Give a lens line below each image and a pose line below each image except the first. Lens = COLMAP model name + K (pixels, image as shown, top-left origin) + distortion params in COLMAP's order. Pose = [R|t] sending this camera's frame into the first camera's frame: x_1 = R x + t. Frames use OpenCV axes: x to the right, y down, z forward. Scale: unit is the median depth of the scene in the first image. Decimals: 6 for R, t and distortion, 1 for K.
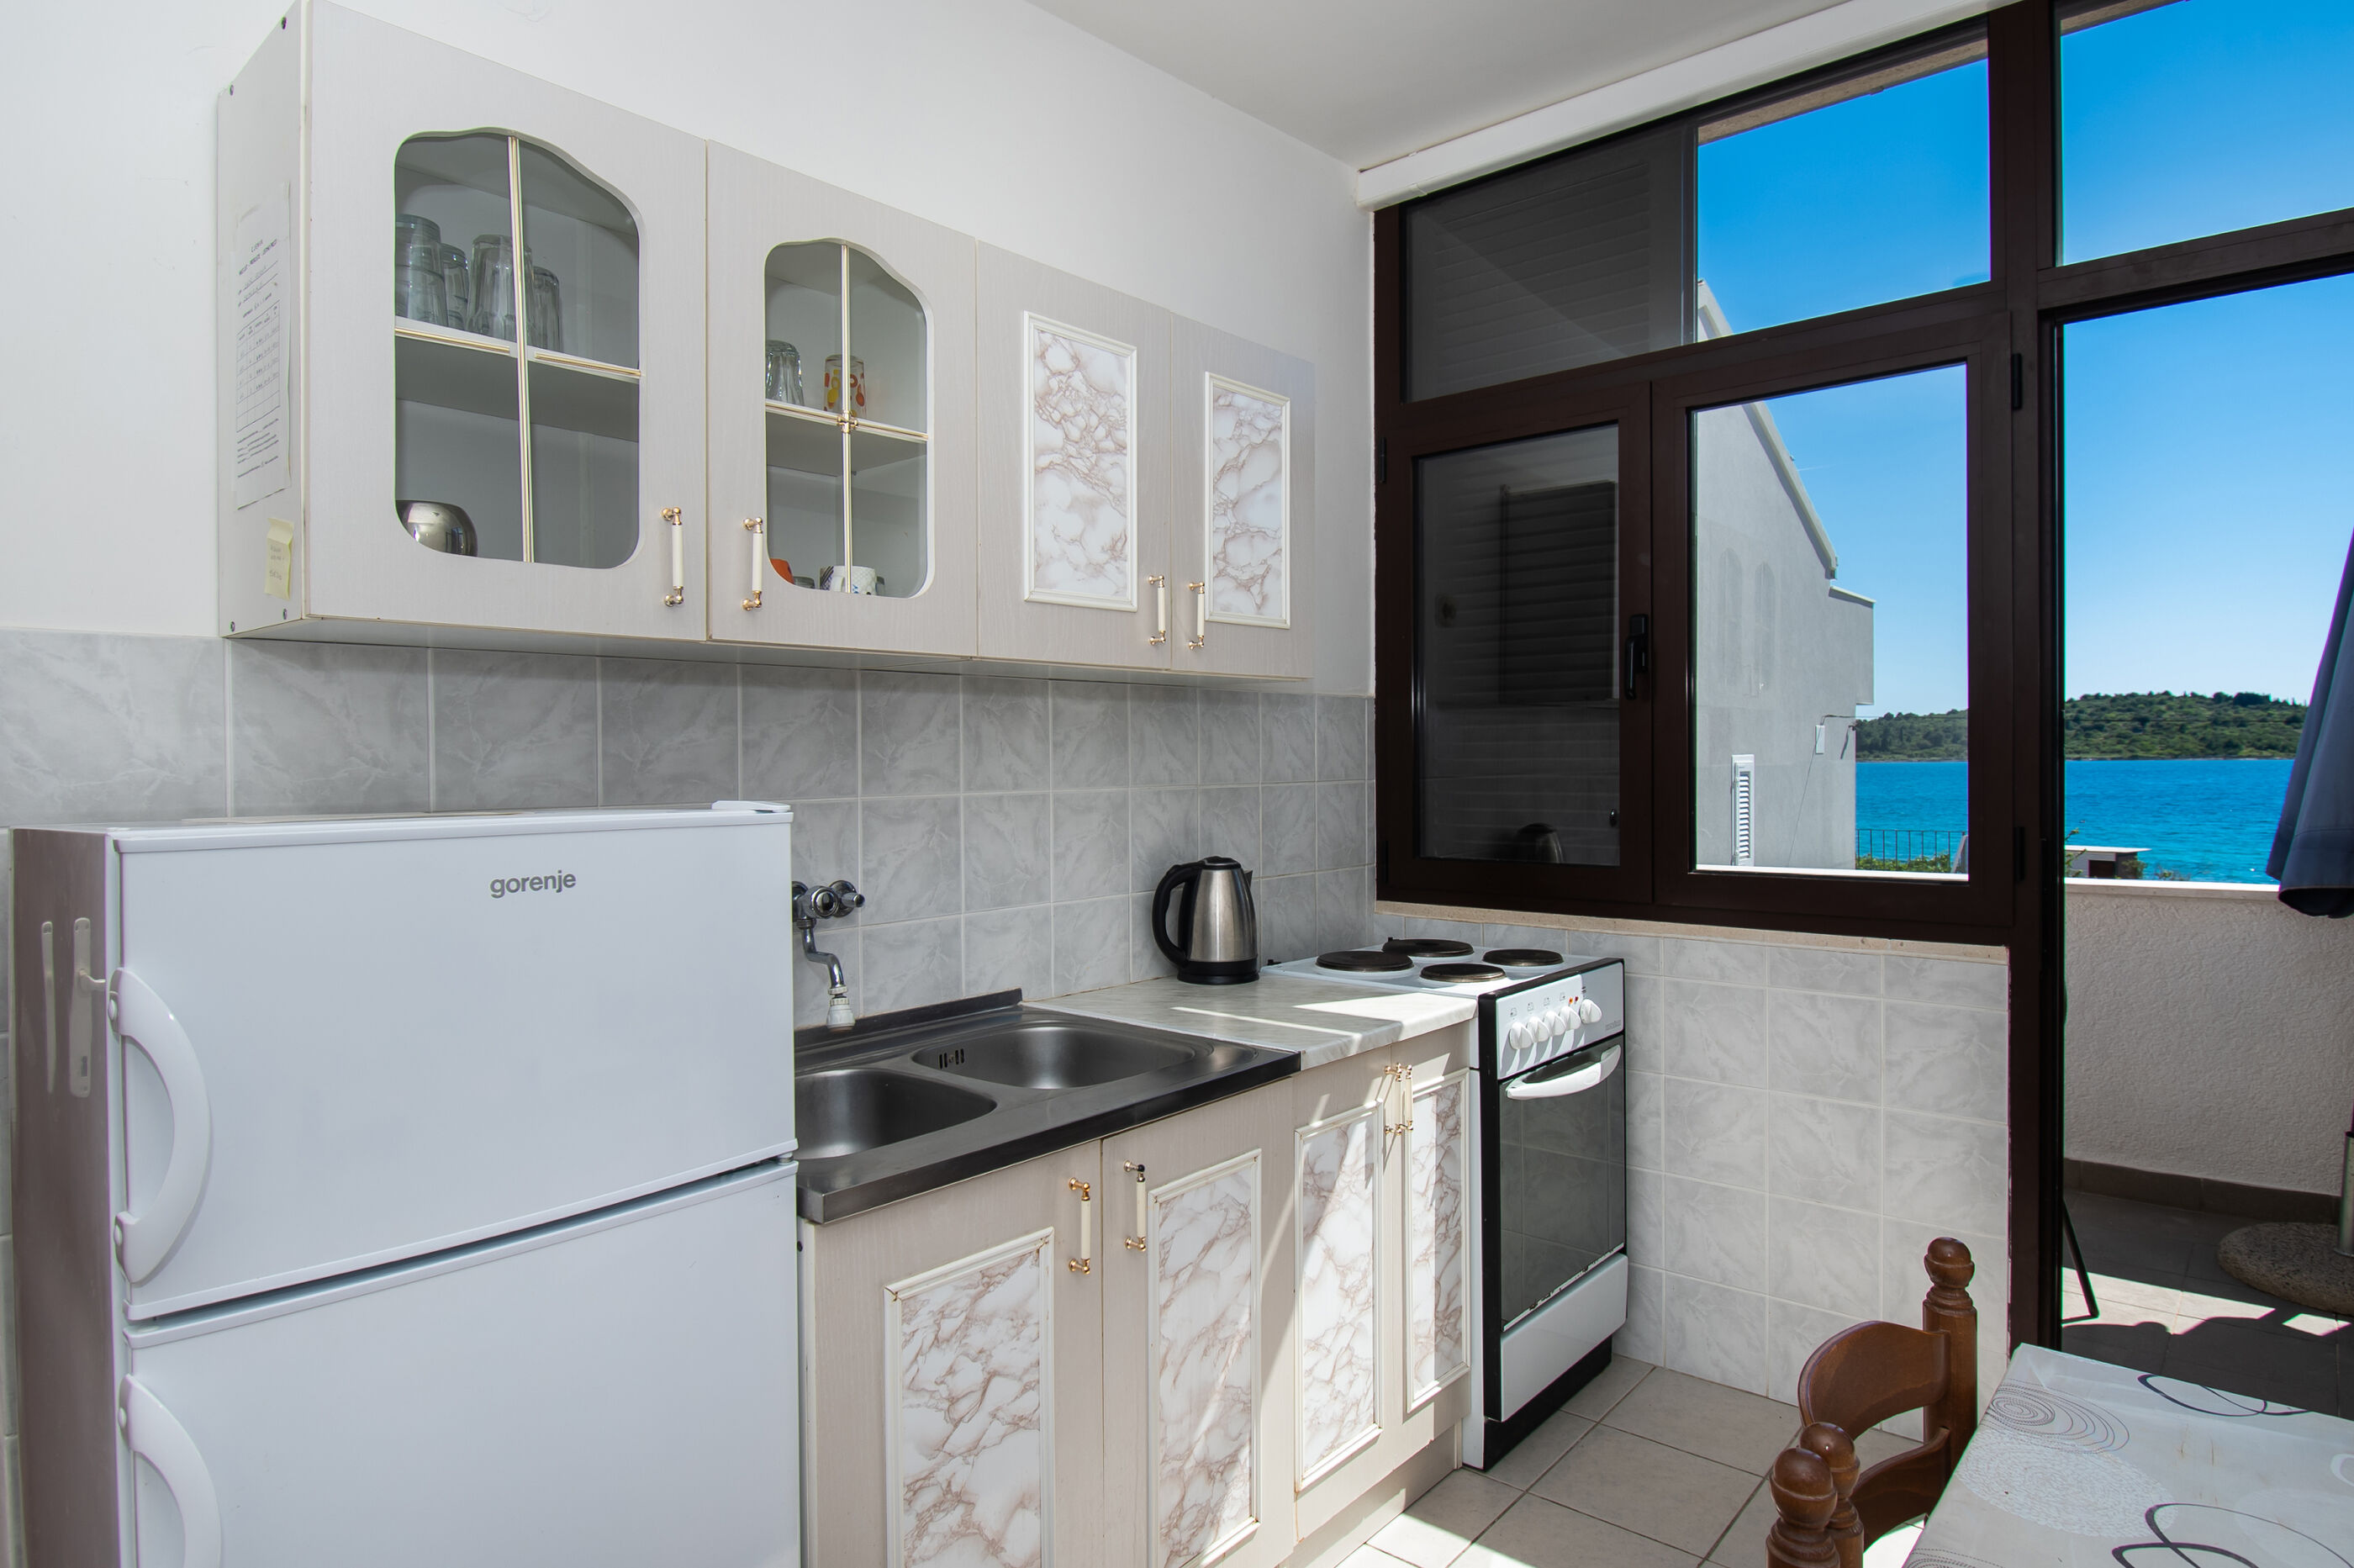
lens RADIAL K [[1324.1, 0, 1195.1], [0, 1324.1, 756.2], [0, 0, 1]] dist [-0.000460, -0.005764]
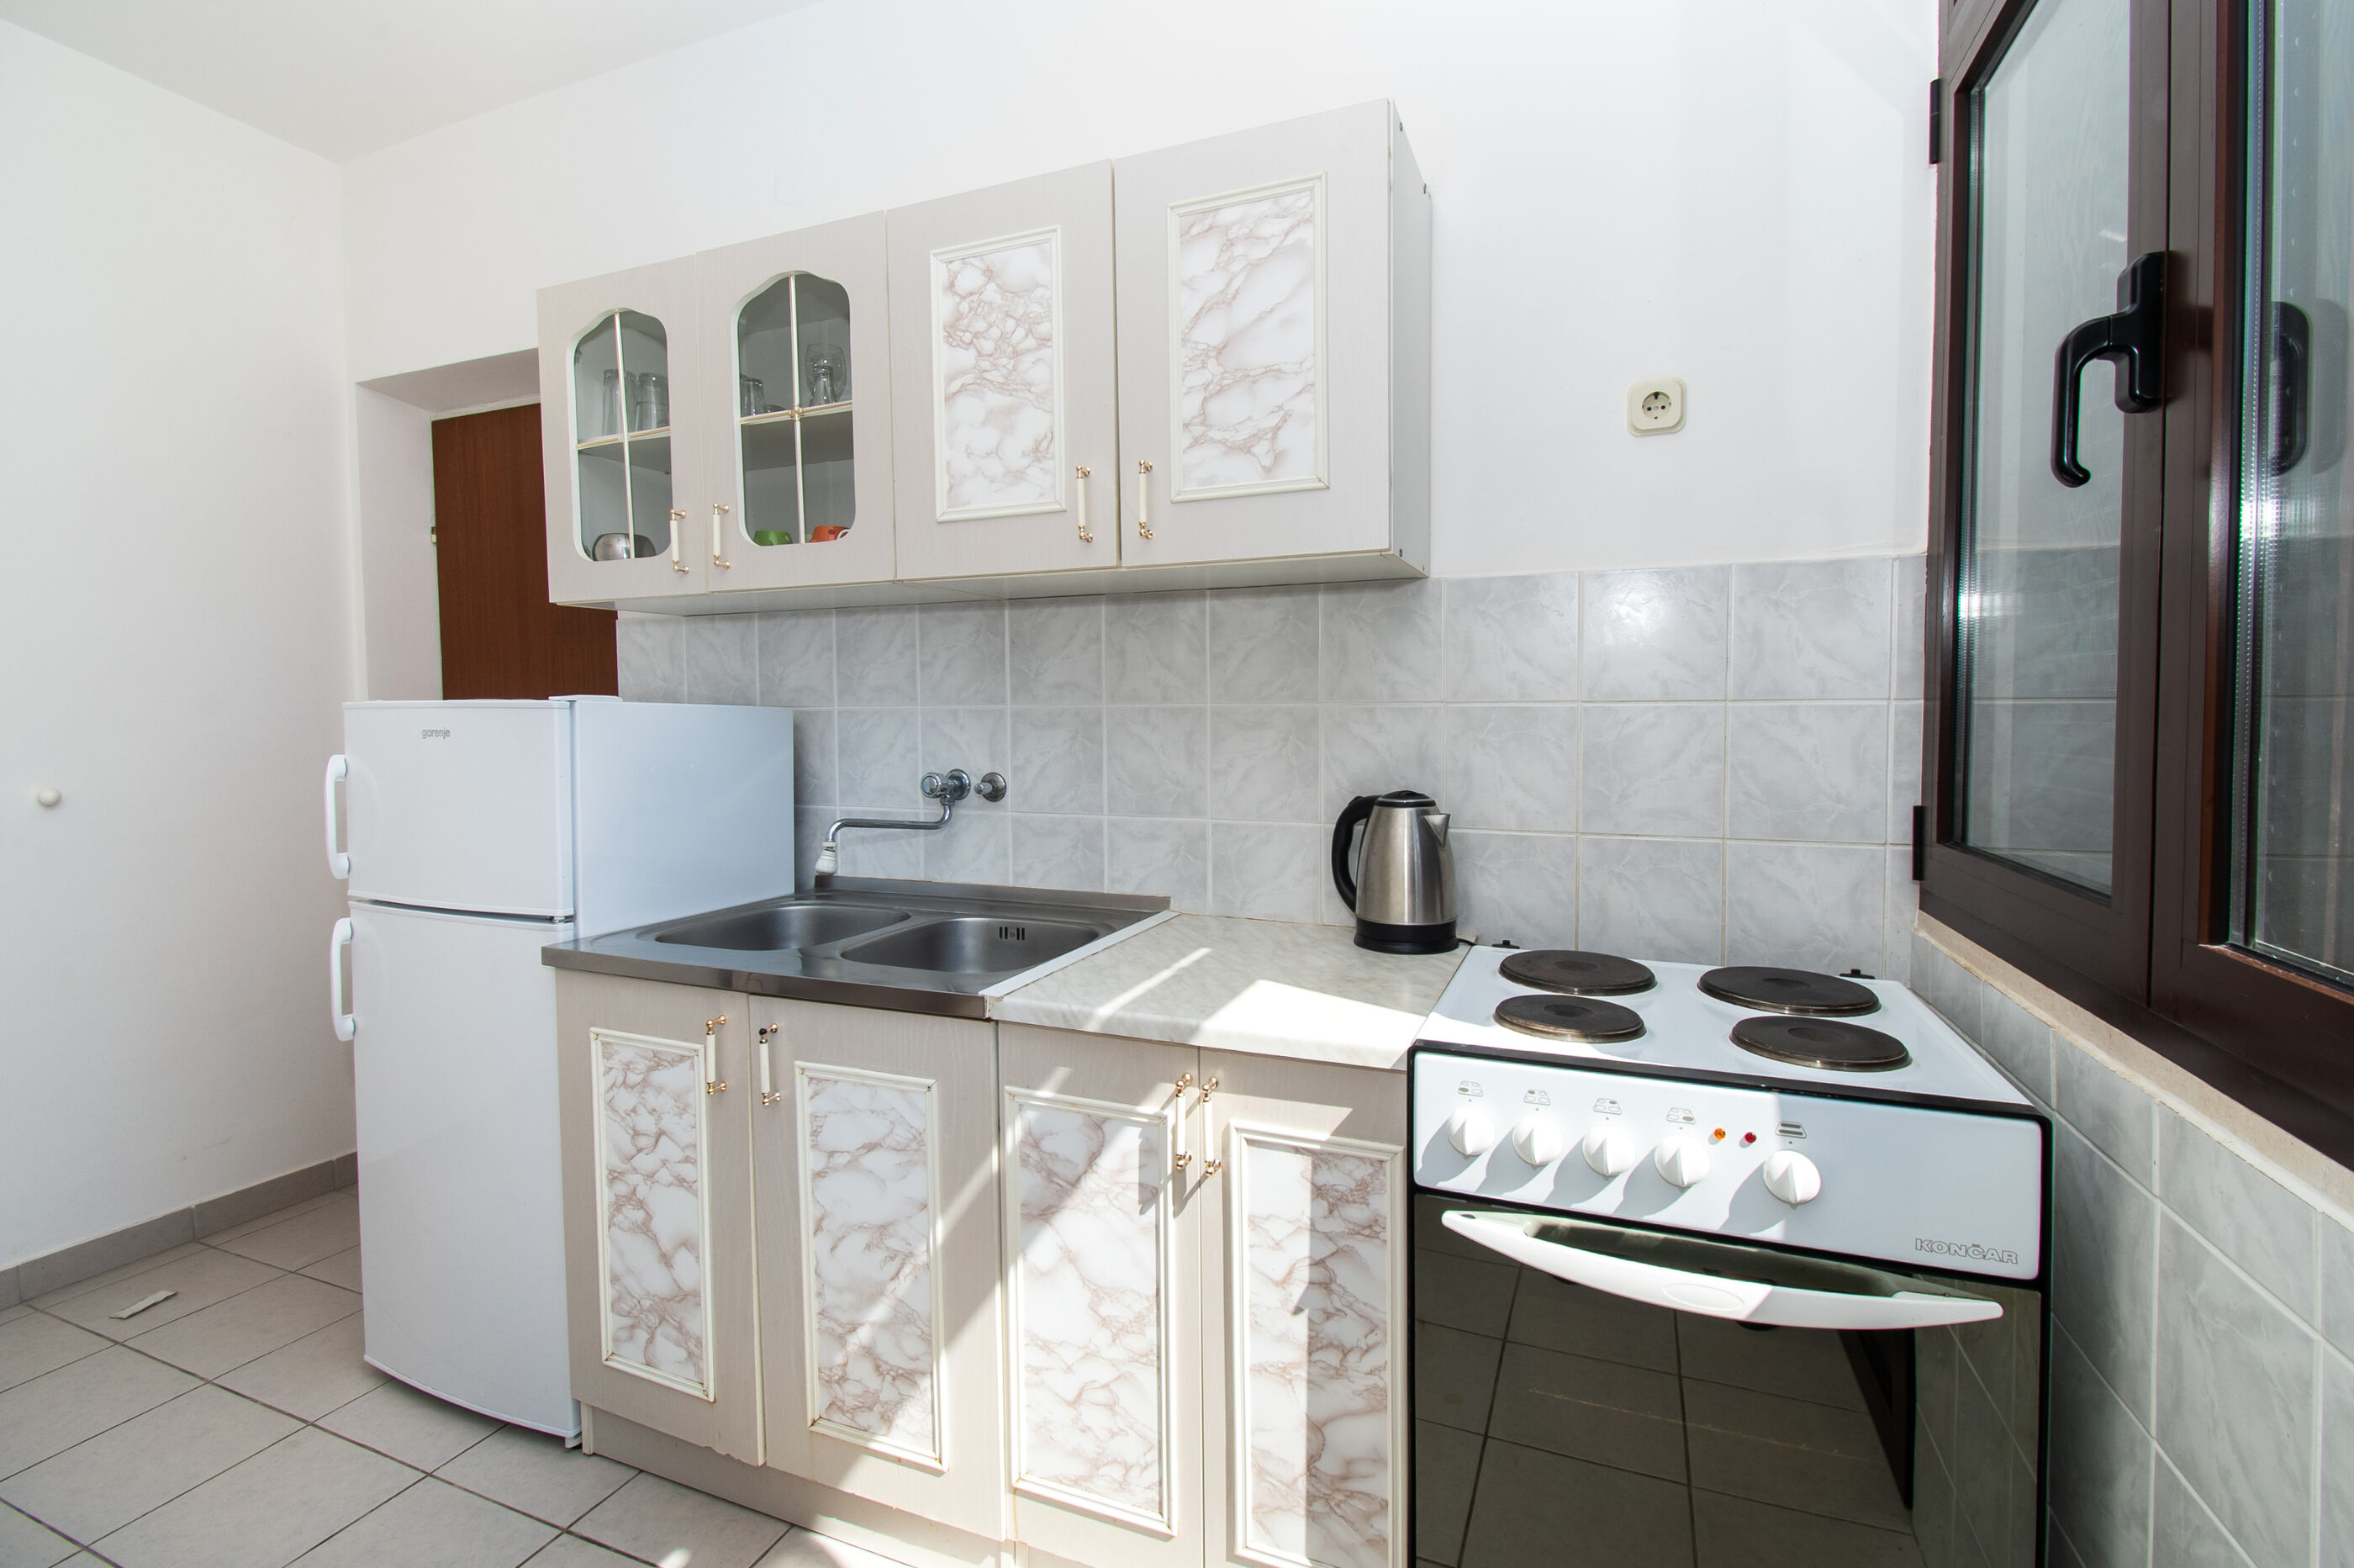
lens RADIAL K [[1066.7, 0, 1180.5], [0, 1066.7, 765.7], [0, 0, 1]] dist [-0.001114, -0.012343]
pose [[0.317425, 0.054307, -0.946727, 0.721058], [0.000959, 0.998340, 0.057589, 0.029769], [0.948283, -0.019188, 0.316846, 0.839467]]
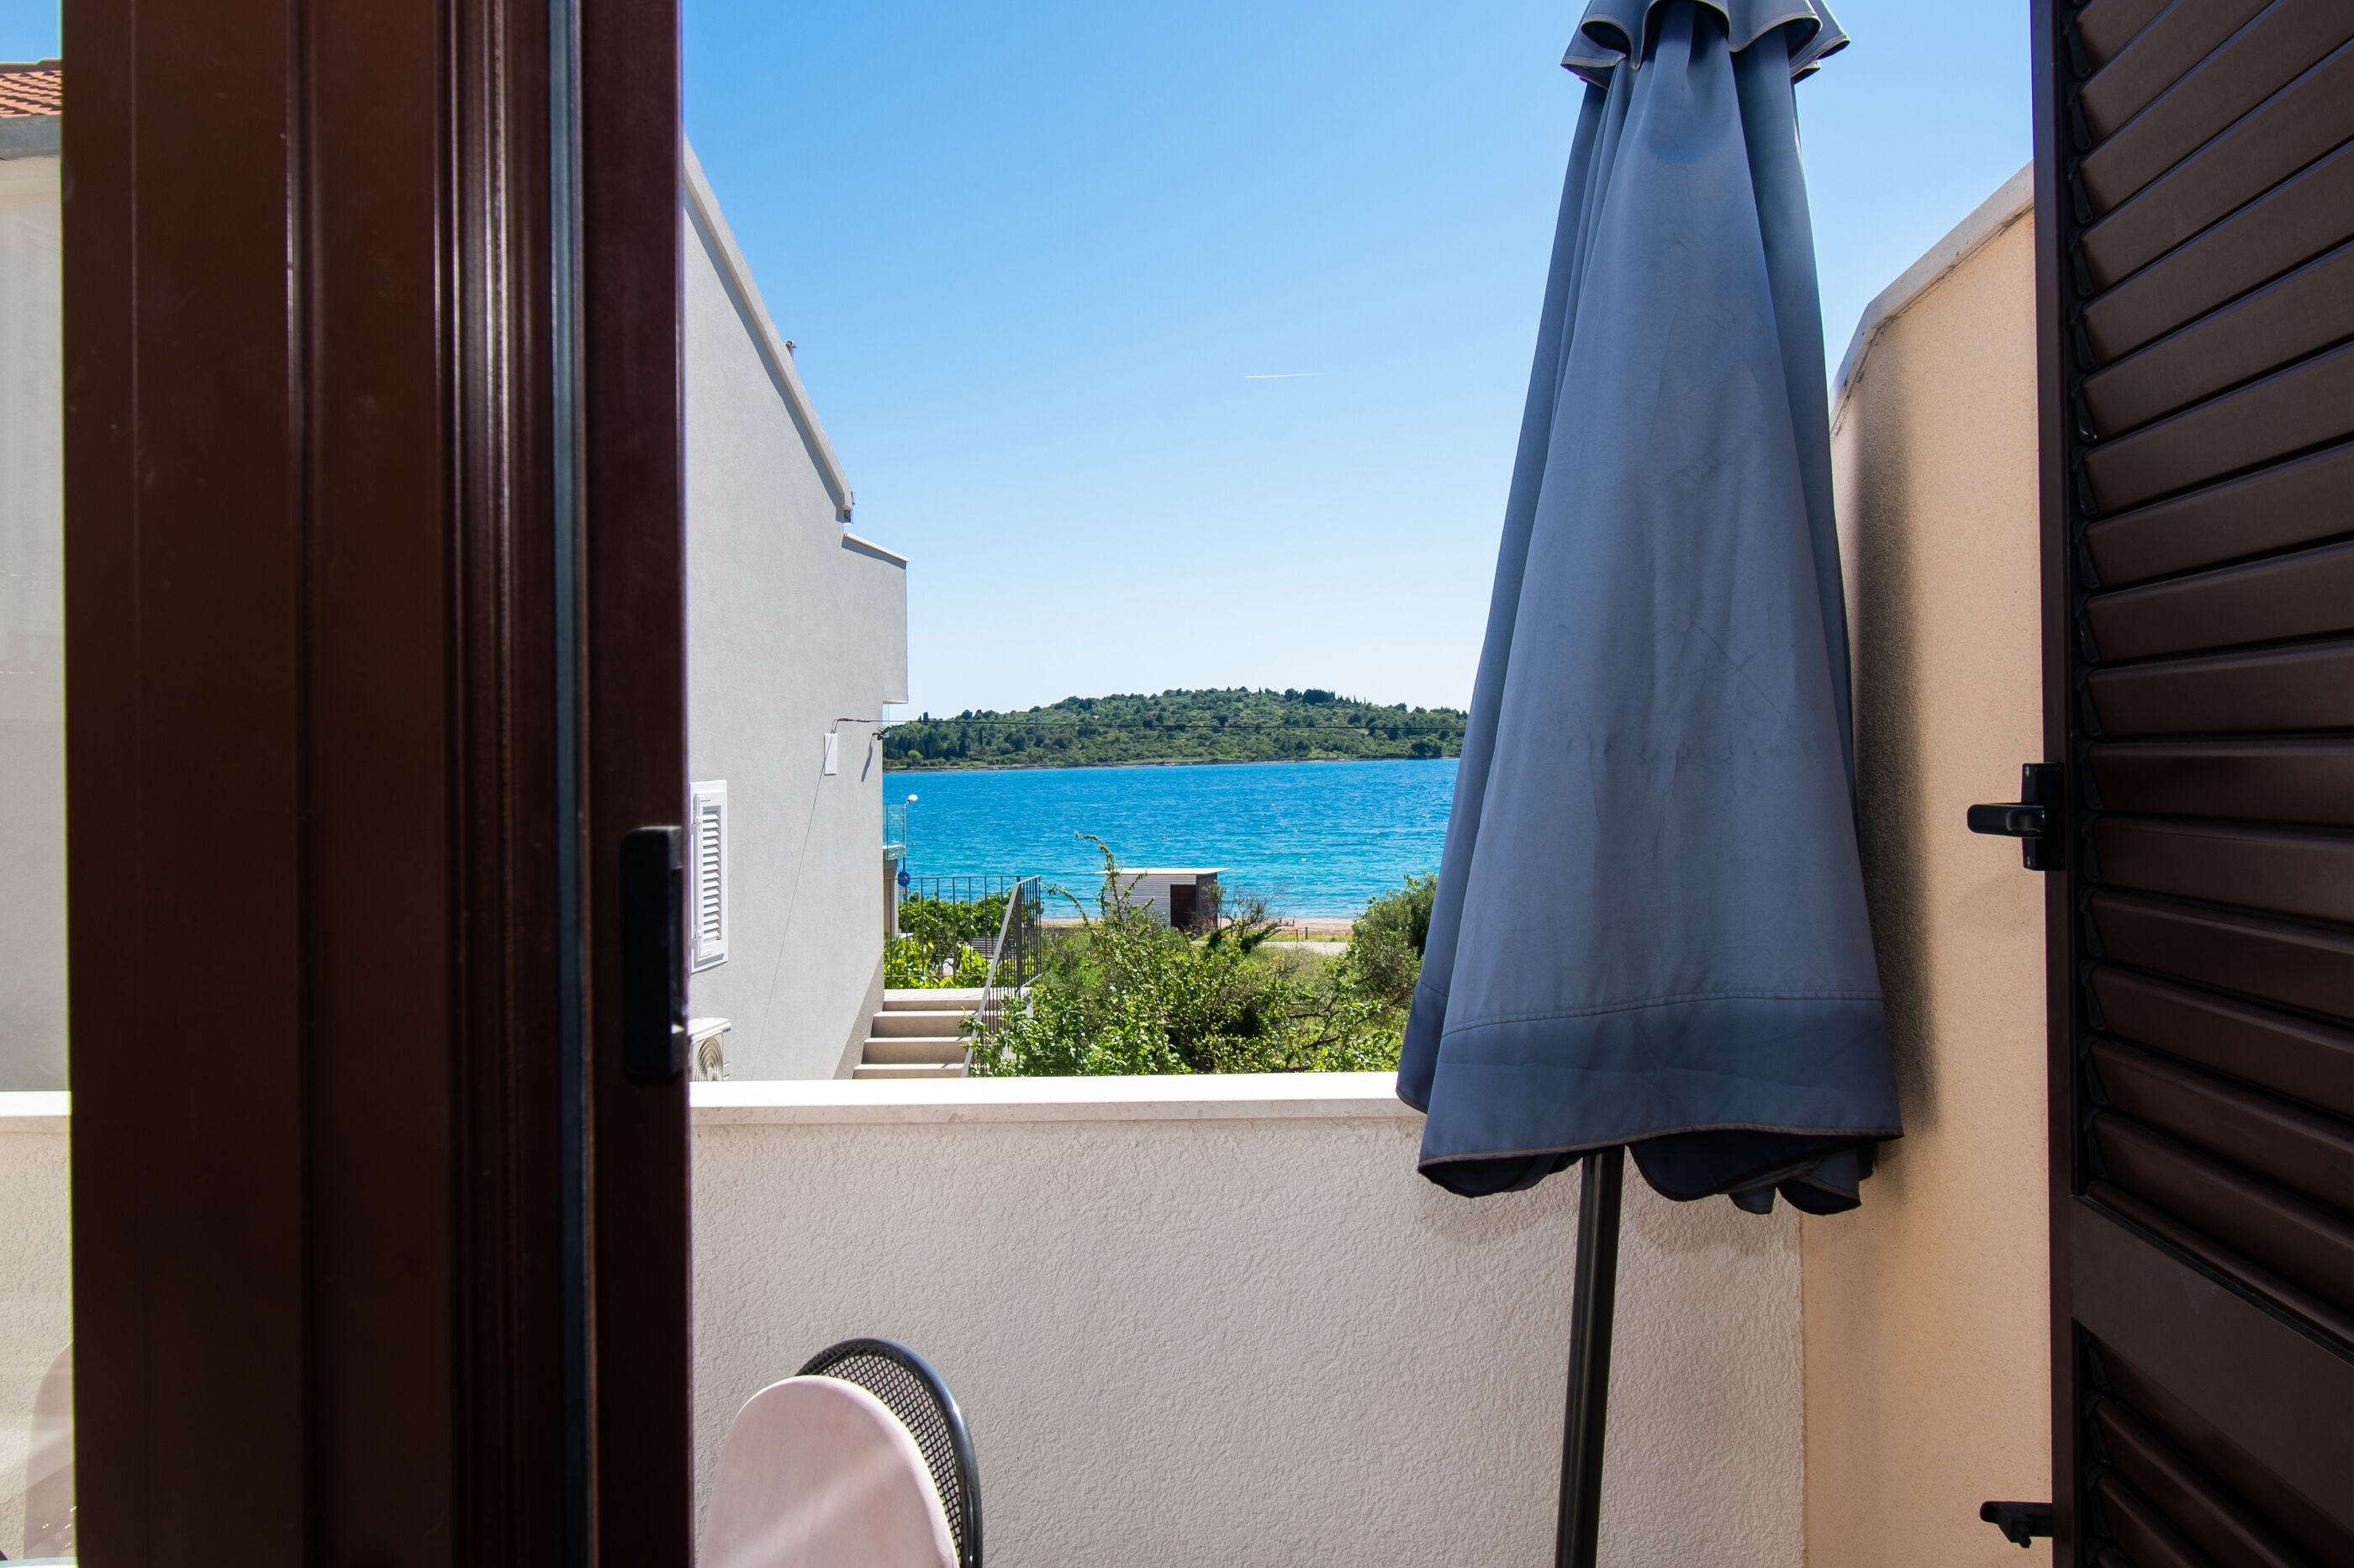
lens RADIAL K [[1813.0, 0, 1165.5], [0, 1813.0, 791.8], [0, 0, 1]] dist [0.031473, 0.000048]
pose [[0.830692, -0.023277, 0.556245, 0.014395], [0.016206, 0.999713, 0.017633, -0.001075], [-0.556496, -0.005633, 0.830831, 0.018771]]
